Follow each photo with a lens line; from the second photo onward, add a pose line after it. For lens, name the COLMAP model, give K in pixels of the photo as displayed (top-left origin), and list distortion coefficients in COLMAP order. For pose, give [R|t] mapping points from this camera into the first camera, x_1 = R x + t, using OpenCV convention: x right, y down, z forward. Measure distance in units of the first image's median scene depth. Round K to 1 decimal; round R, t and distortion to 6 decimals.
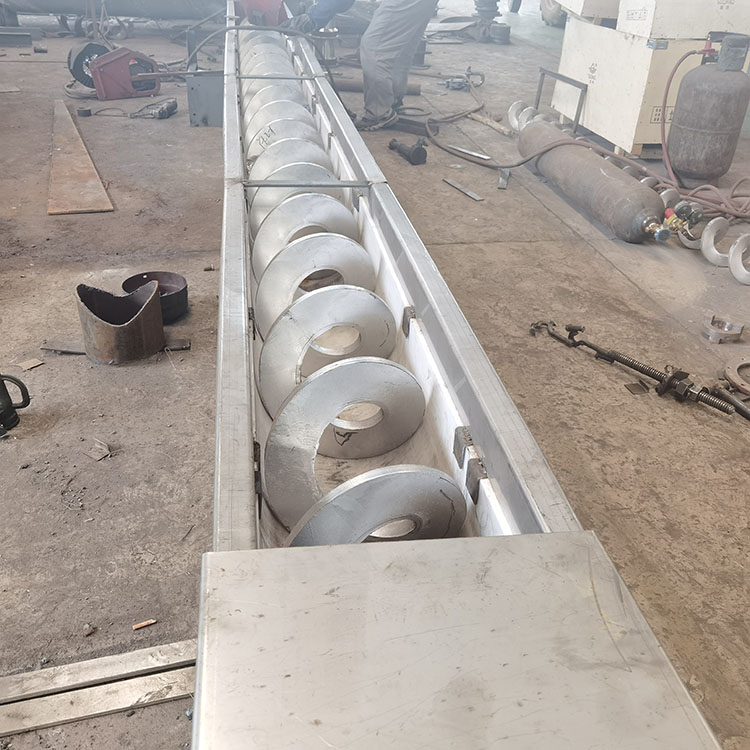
lens RADIAL K [[820.7, 0, 387.2], [0, 820.7, 382.9], [0, 0, 1]] dist [0.002105, 0.050930]
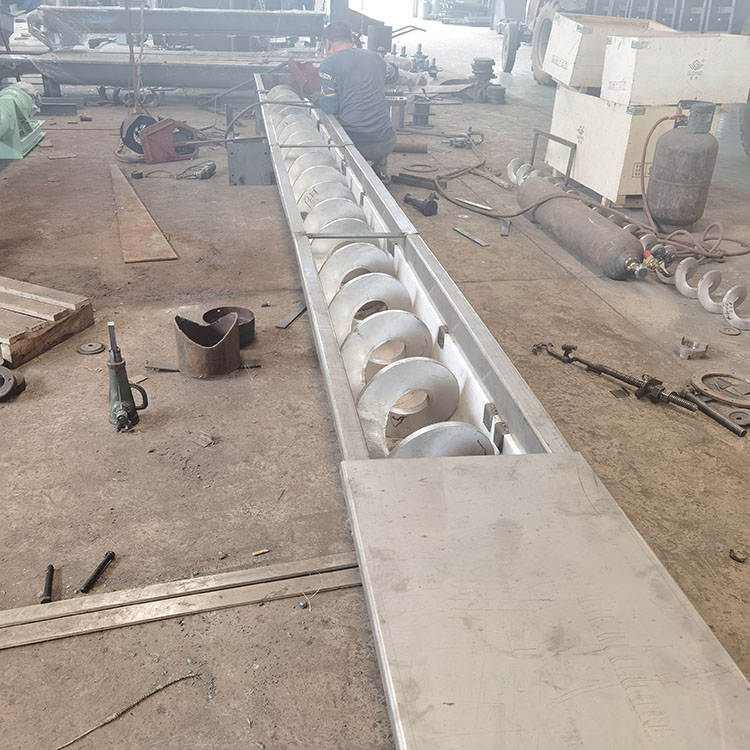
lens RADIAL K [[823.2, 0, 368.6], [0, 823.2, 376.1], [0, 0, 1]] dist [-0.003542, 0.068167]
pose [[0.999753, -0.010641, -0.019532, -0.043546], [0.009411, 0.998030, -0.062032, 0.044532], [0.020153, 0.061833, 0.997883, -0.211110]]
